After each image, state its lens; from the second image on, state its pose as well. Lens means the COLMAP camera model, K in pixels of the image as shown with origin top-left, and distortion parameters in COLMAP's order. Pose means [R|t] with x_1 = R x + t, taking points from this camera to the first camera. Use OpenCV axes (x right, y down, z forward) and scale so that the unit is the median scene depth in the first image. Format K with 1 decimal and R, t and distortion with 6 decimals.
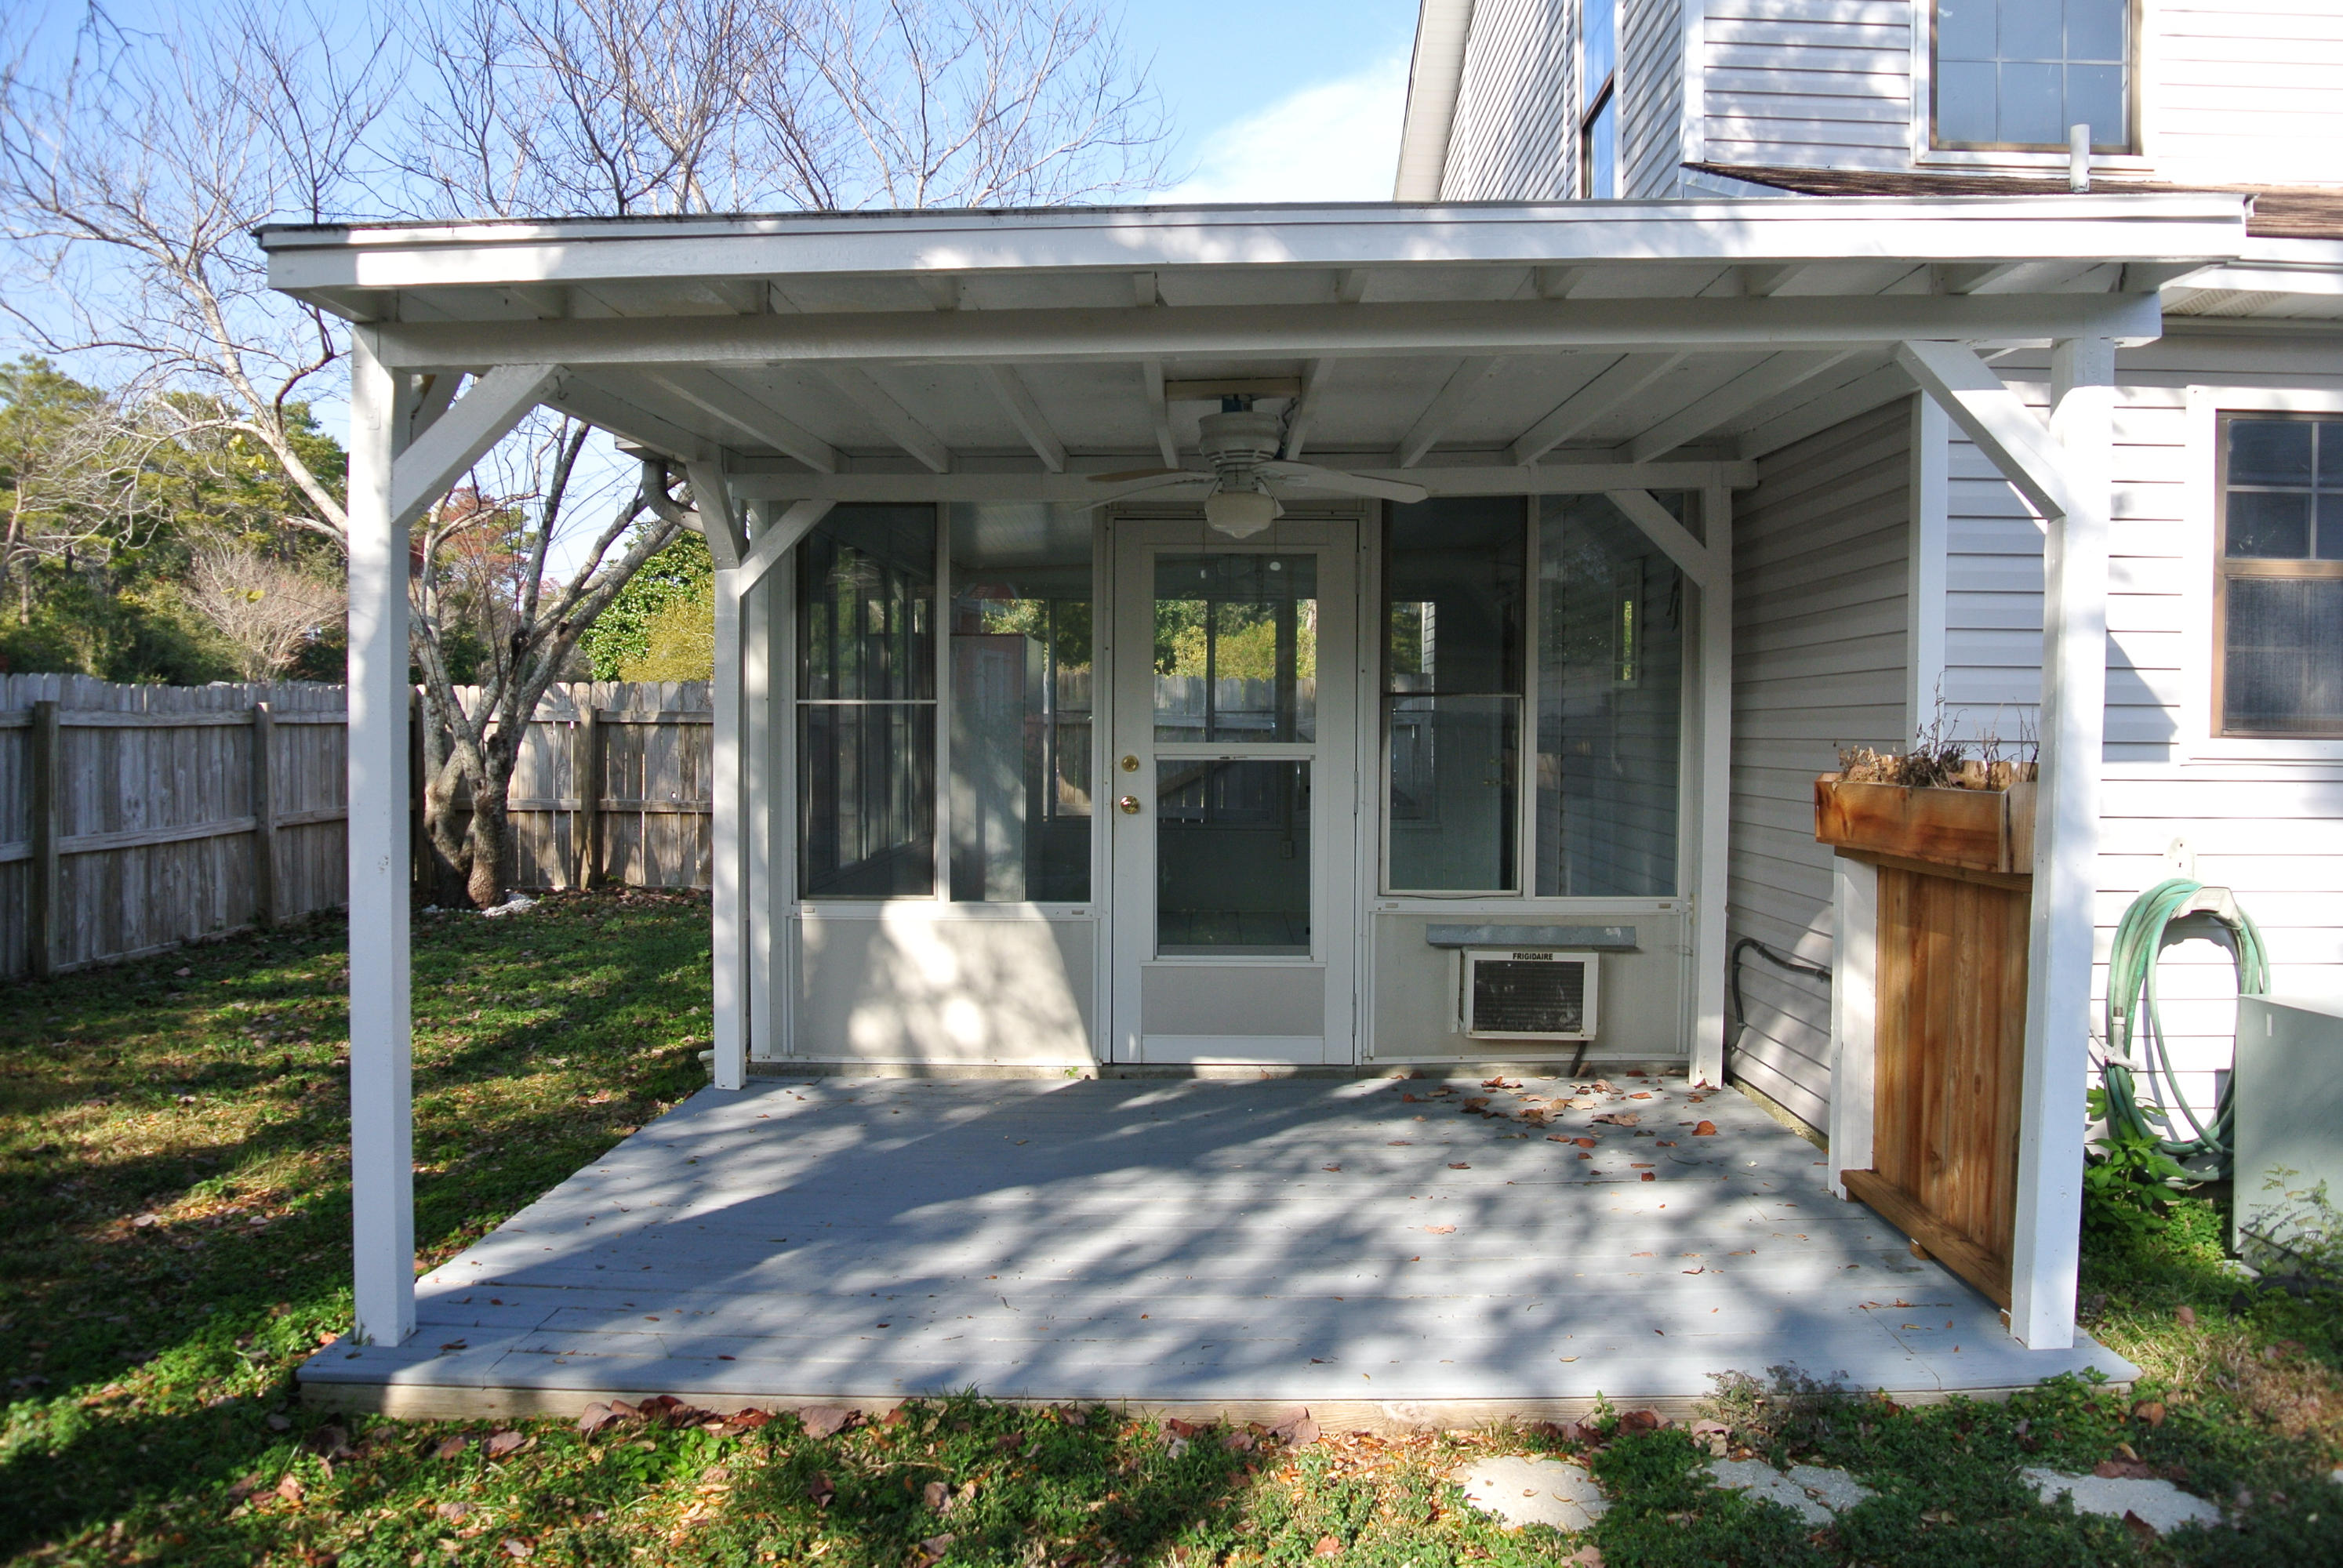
lens RADIAL K [[1811.4, 0, 1174.0], [0, 1811.4, 776.4], [0, 0, 1]] dist [-0.058489, -0.007748]
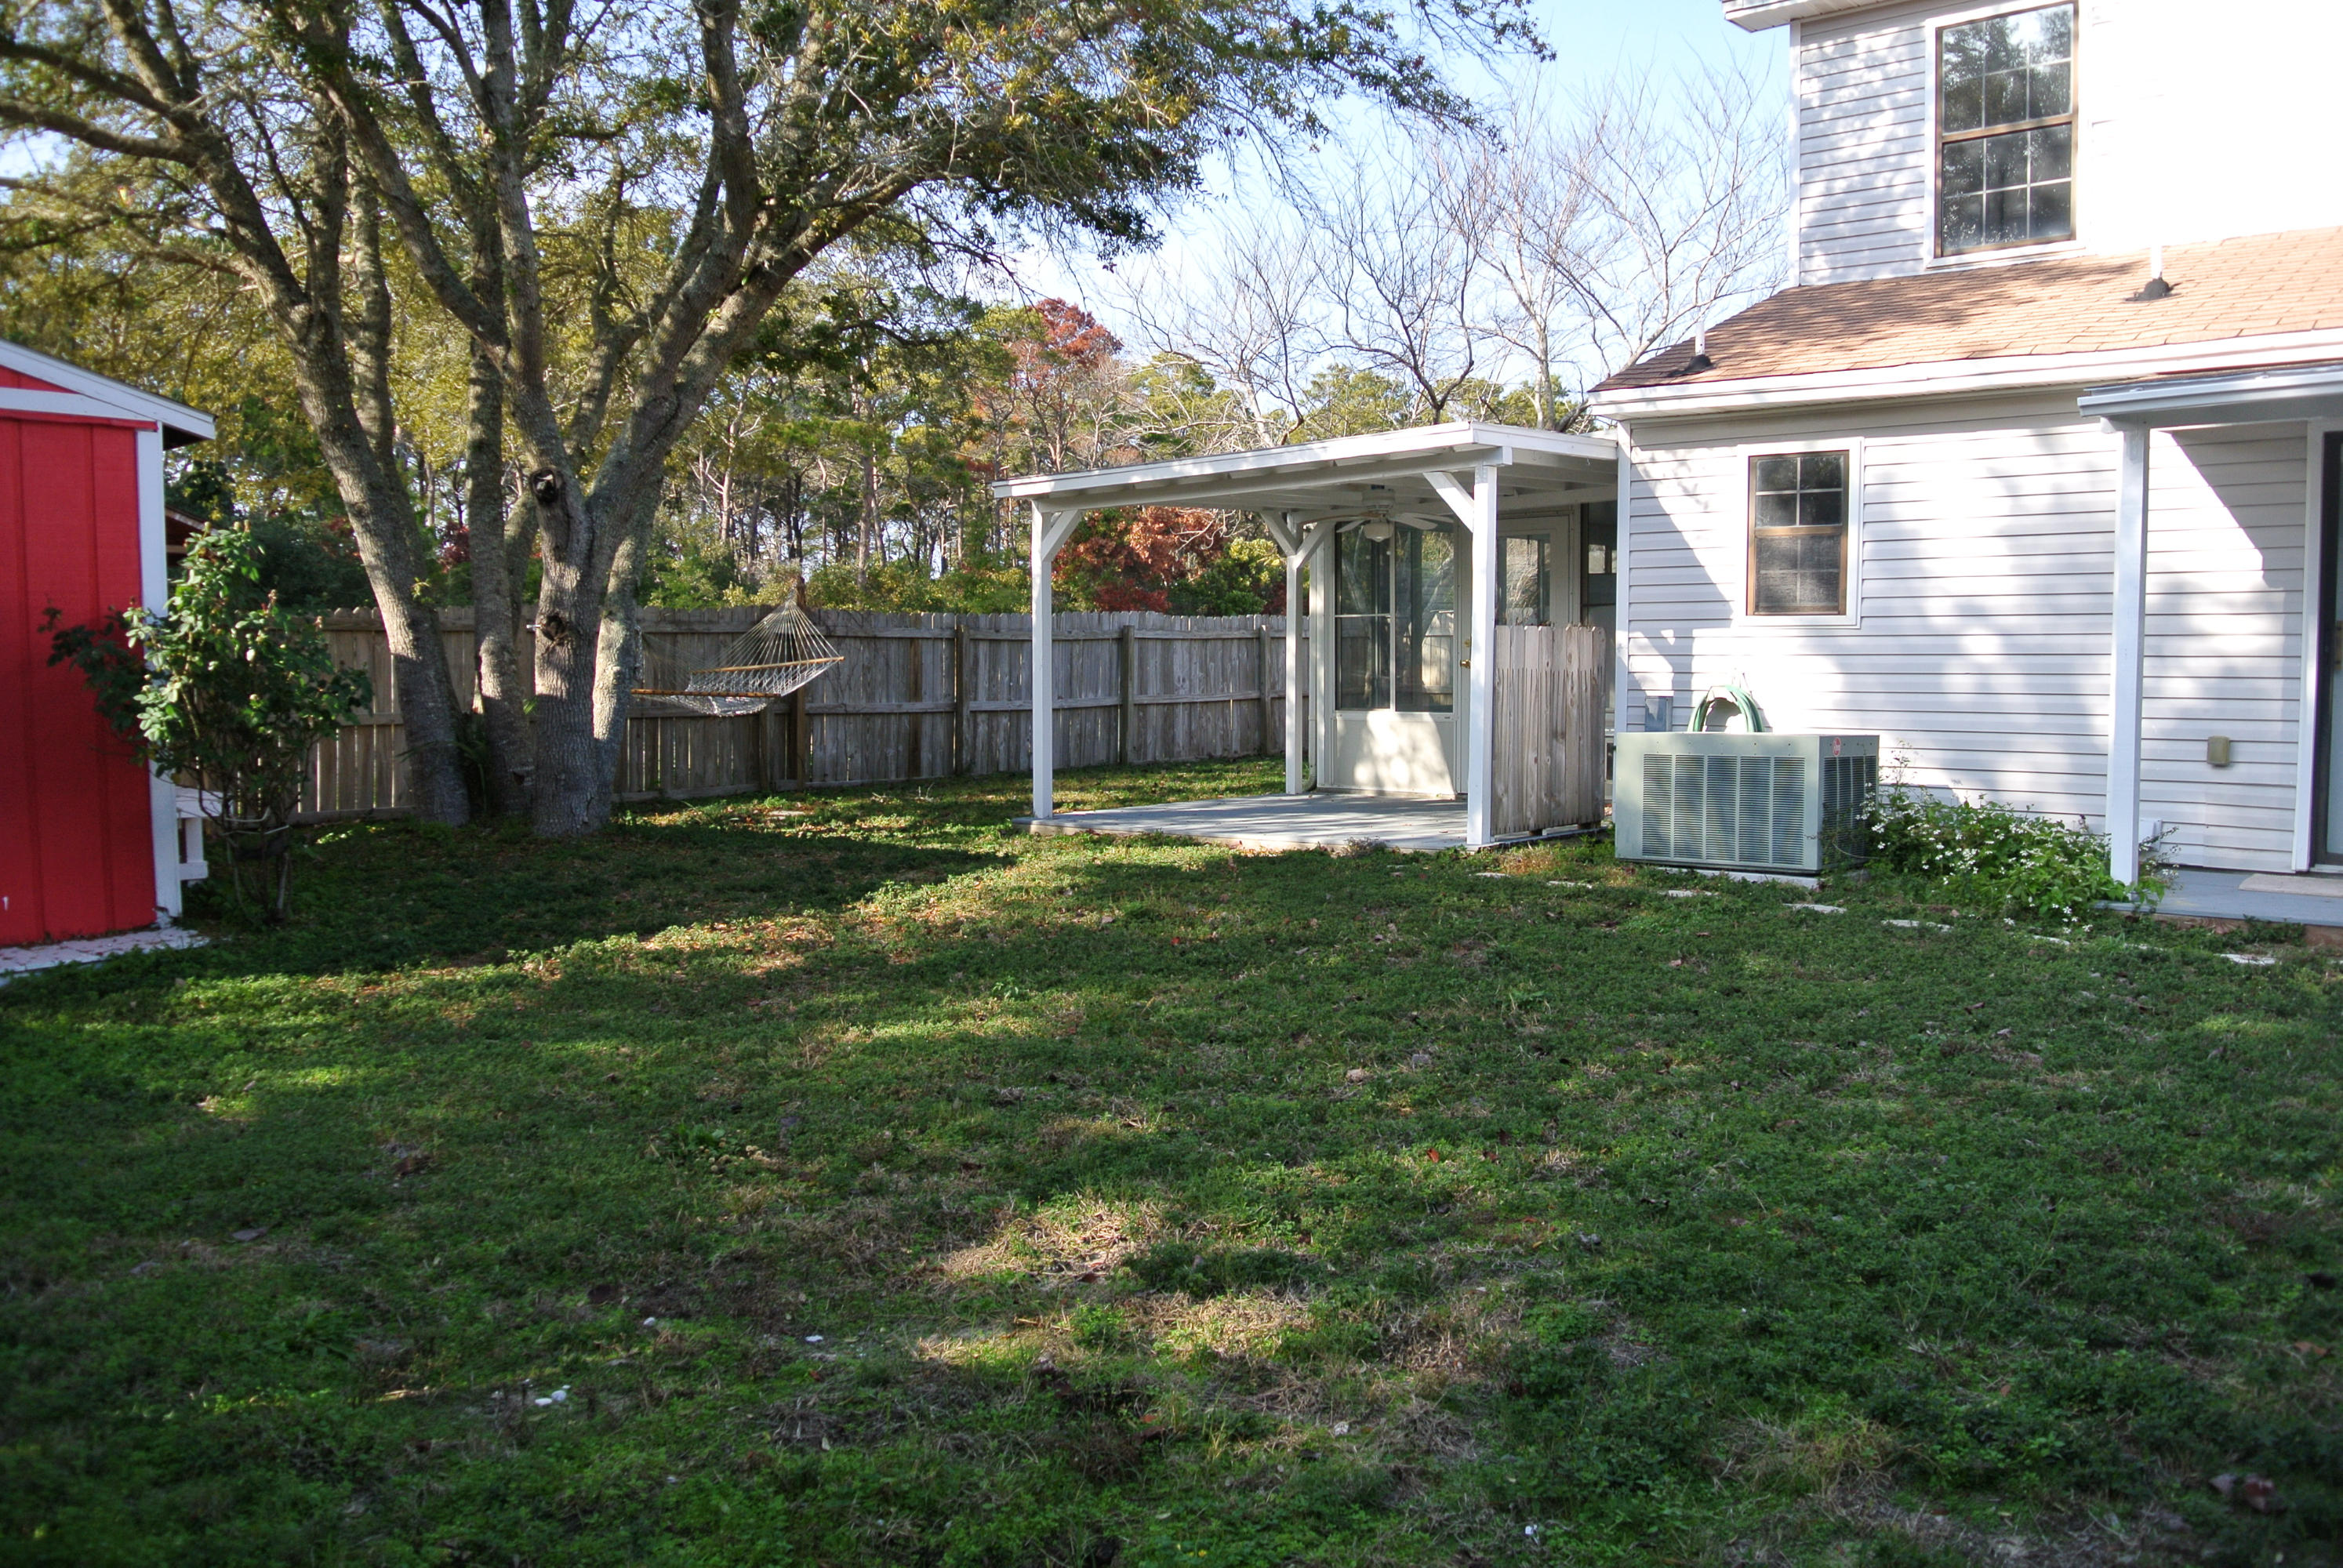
lens RADIAL K [[1811.4, 0, 1172.0], [0, 1811.4, 782.6], [0, 0, 1]] dist [-0.058489, -0.007748]
pose [[0.759743, 0.036788, -0.649182, 1.015358], [-0.010380, 0.998957, 0.044461, 0.060469], [0.650141, -0.027040, 0.759332, -0.722388]]
